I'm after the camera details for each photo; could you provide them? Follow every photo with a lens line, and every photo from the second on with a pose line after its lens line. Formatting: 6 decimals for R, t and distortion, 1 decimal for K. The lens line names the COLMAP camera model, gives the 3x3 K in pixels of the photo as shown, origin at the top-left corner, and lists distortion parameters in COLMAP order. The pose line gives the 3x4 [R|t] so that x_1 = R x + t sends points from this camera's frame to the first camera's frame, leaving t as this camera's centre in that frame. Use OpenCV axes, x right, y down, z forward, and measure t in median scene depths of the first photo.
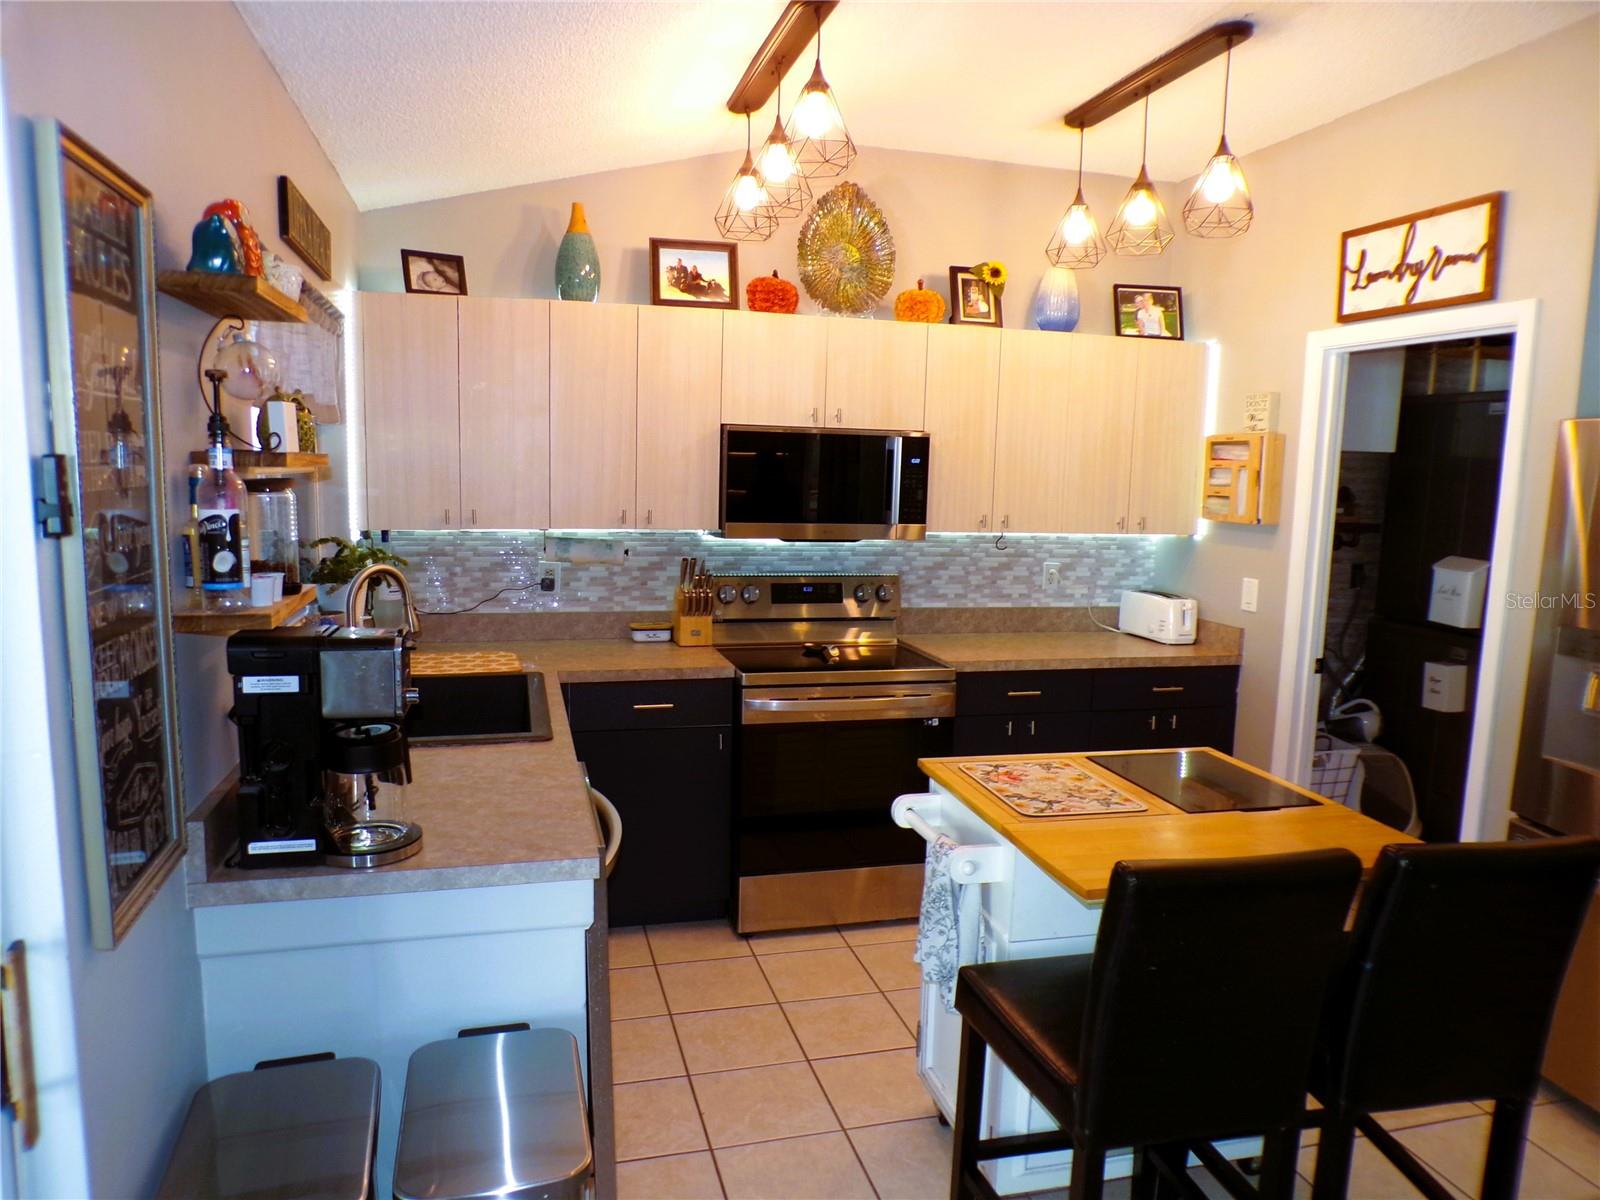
lens RADIAL K [[1087.7, 0, 800.0], [0, 1087.7, 600.0], [0, 0, 1]] dist [-0.047971, 0.023719]
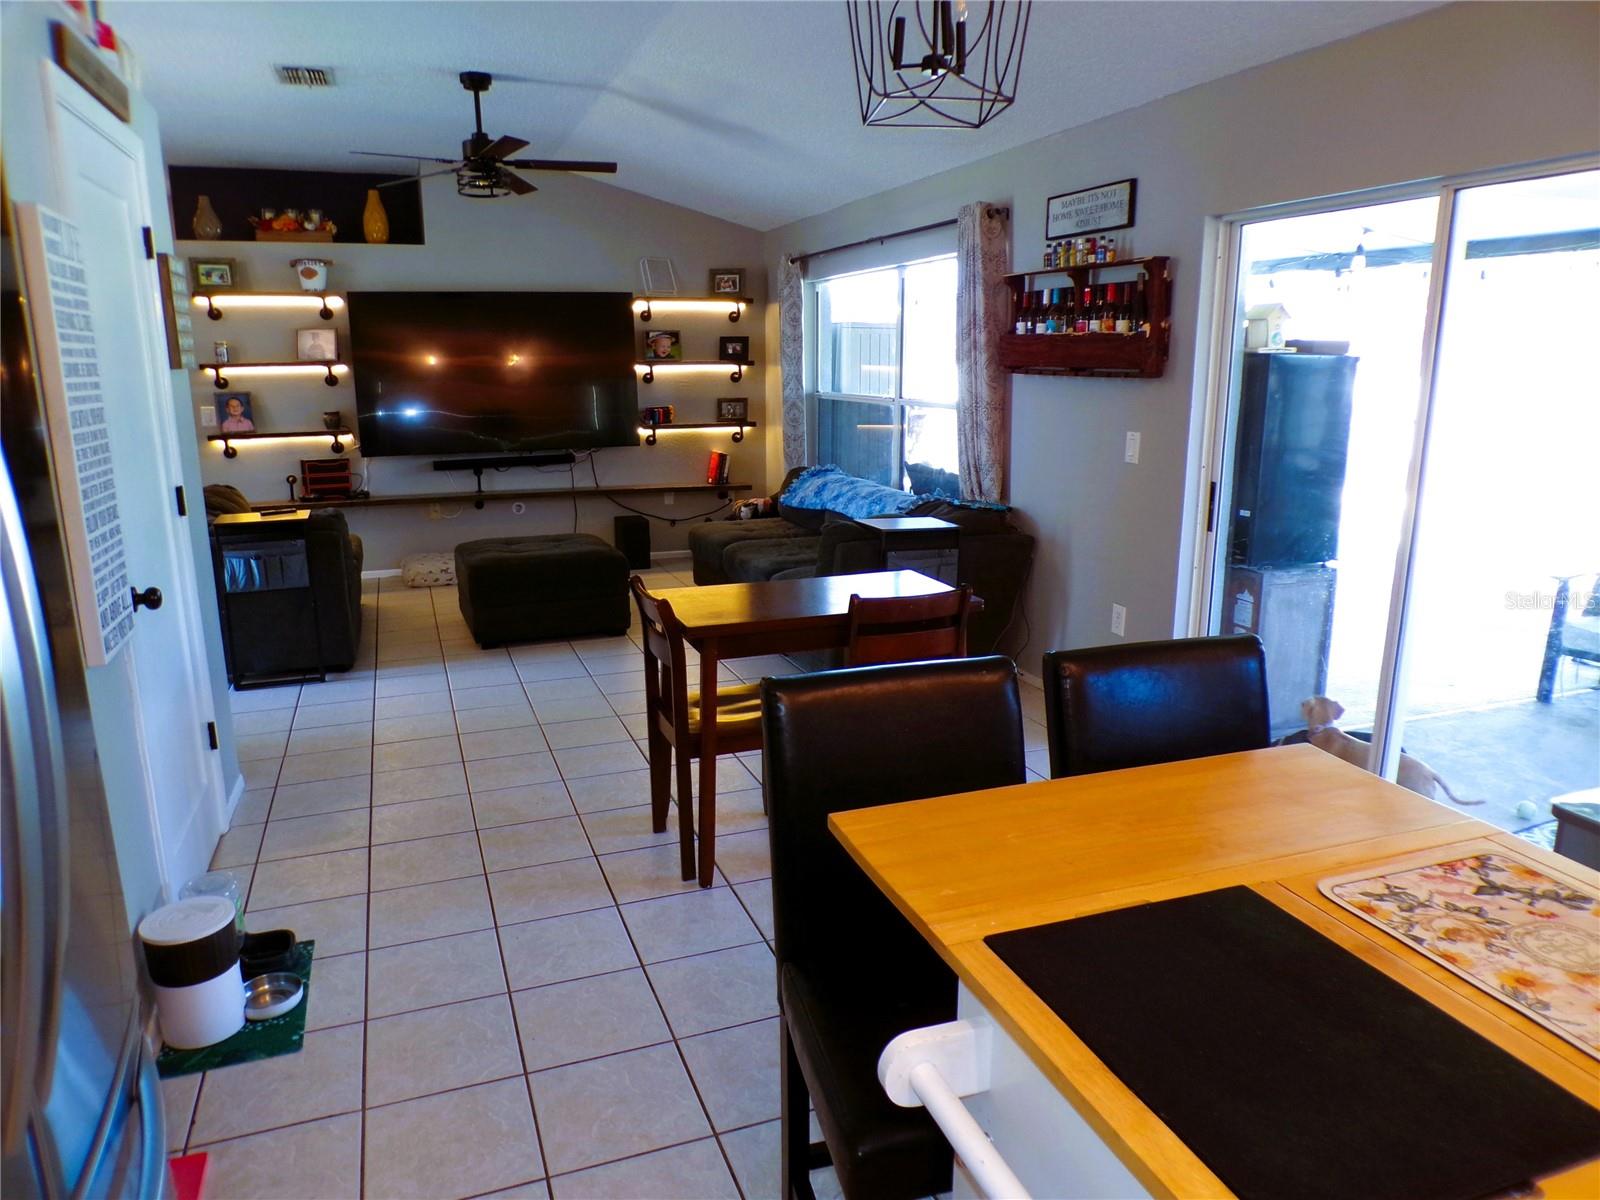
lens RADIAL K [[1087.7, 0, 800.0], [0, 1087.7, 600.0], [0, 0, 1]] dist [-0.047971, 0.023719]
pose [[-0.995476, 0.000262, -0.095017, 0.370161], [-0.032508, 0.938710, 0.343171, -0.073235], [0.089283, 0.344707, -0.934455, 0.831189]]
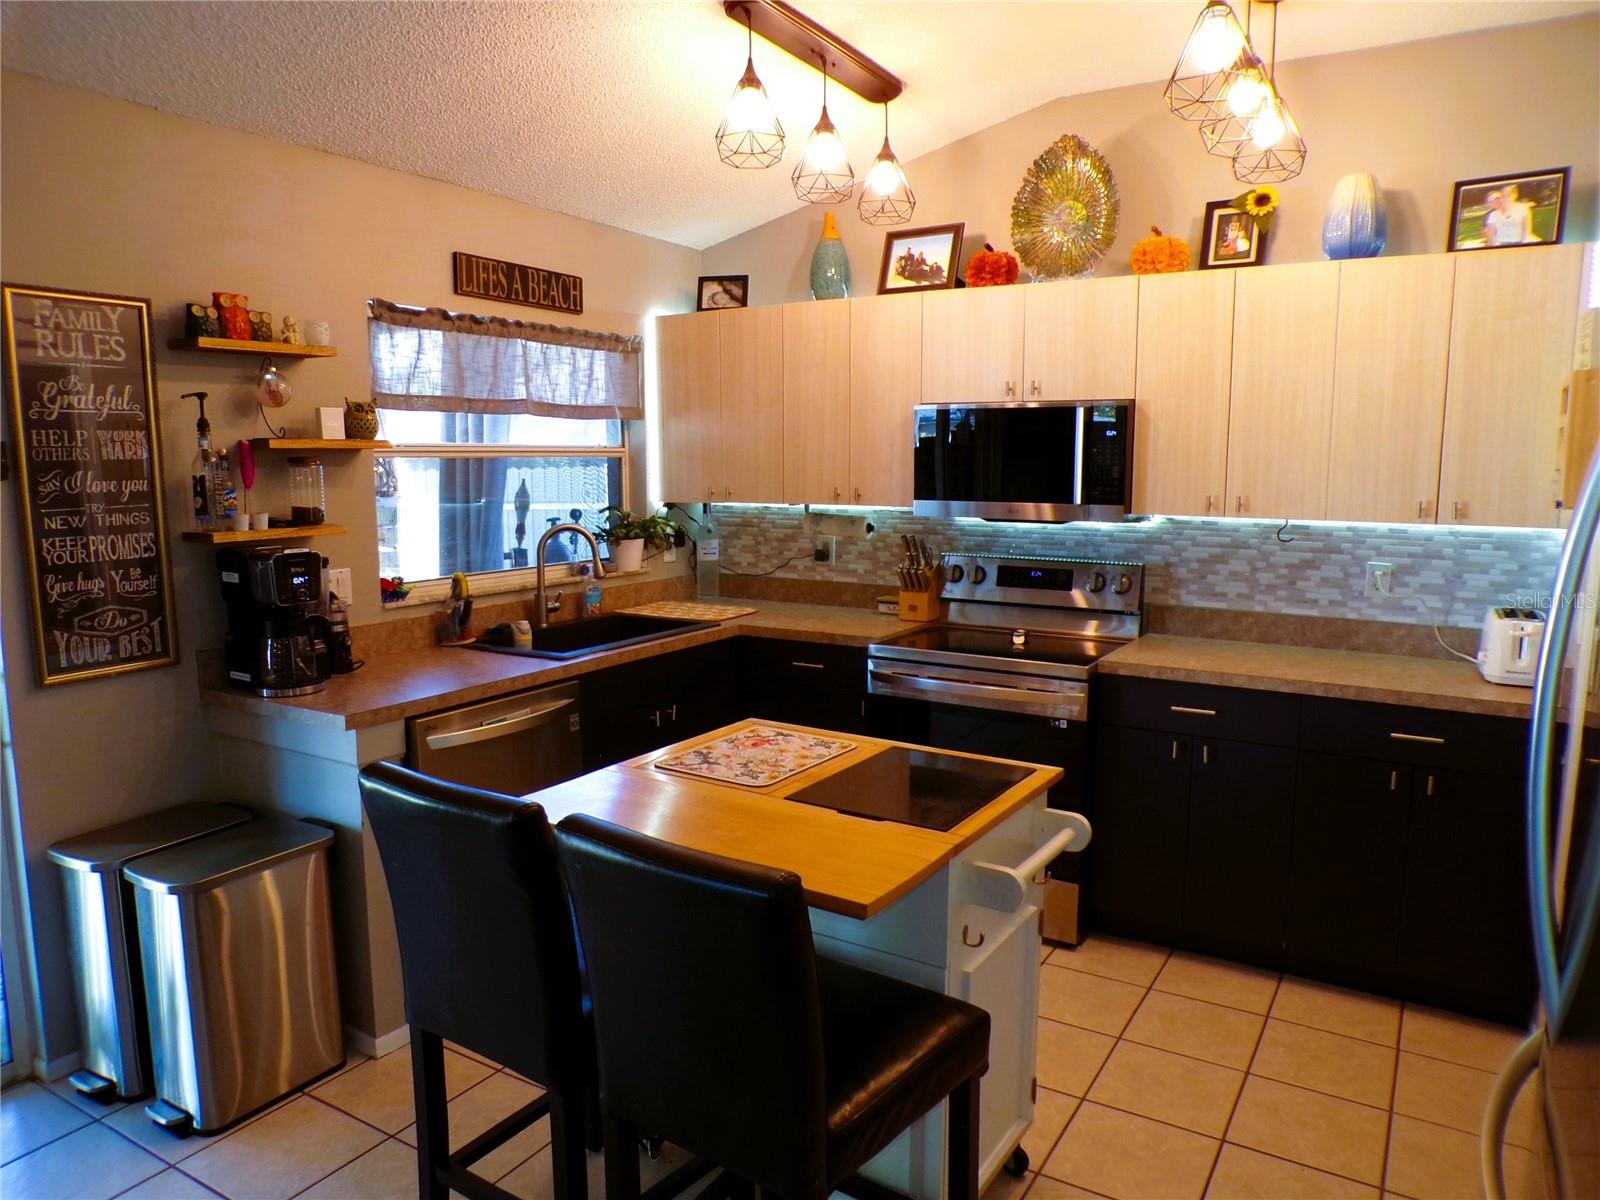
lens RADIAL K [[1090.0, 0, 800.0], [0, 1090.0, 600.0], [0, 0, 1]] dist [-0.051015, 0.037030]
pose [[0.686629, 0.073170, -0.723316, 0.586448], [-0.075968, 0.996697, 0.028709, 0.001123], [0.723028, 0.035237, 0.689920, 0.211500]]
